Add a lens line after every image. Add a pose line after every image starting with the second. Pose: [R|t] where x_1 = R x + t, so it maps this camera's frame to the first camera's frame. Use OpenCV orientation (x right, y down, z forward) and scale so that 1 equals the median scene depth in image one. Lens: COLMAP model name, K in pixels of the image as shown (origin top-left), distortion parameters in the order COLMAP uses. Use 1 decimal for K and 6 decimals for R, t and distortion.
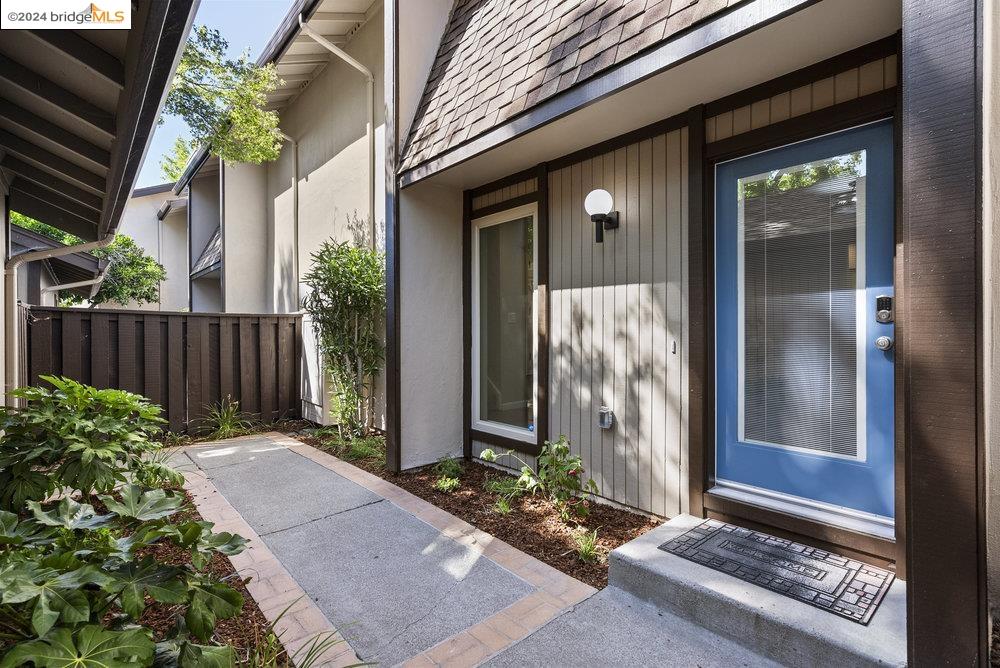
lens RADIAL K [[473.1, 0, 503.7], [0, 473.1, 328.1], [0, 0, 1]] dist [0.000413, -0.000051]
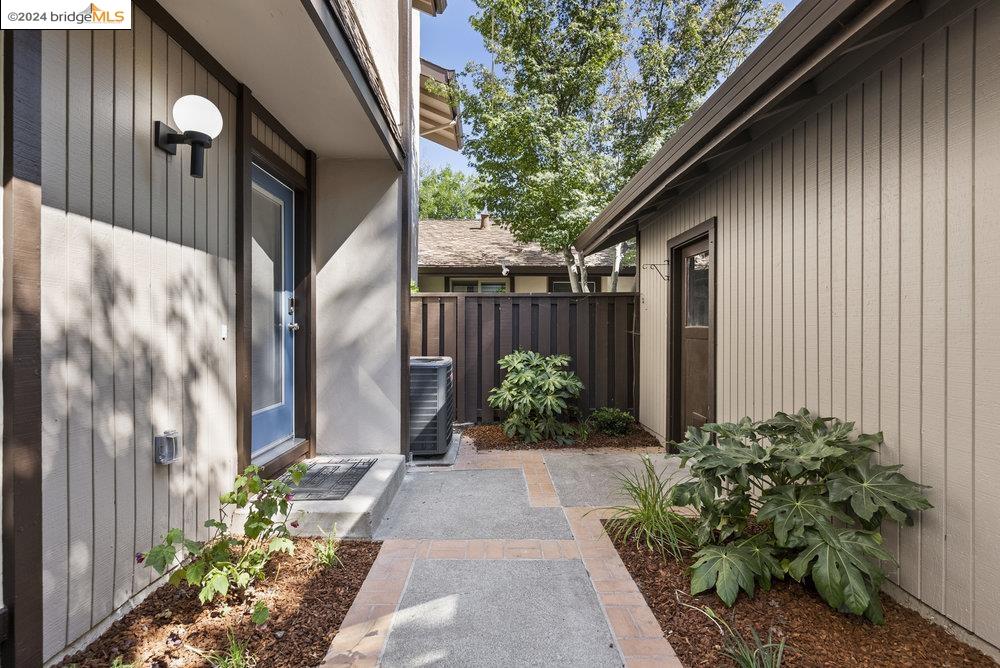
lens RADIAL K [[452.0, 0, 503.2], [0, 452.0, 334.1], [0, 0, 1]] dist [-0.004016, -0.000258]
pose [[-0.761601, -0.000752, 0.648046, -0.499833], [0.003599, 0.999979, 0.005390, 0.035296], [-0.648036, 0.006437, -0.761582, 1.133092]]
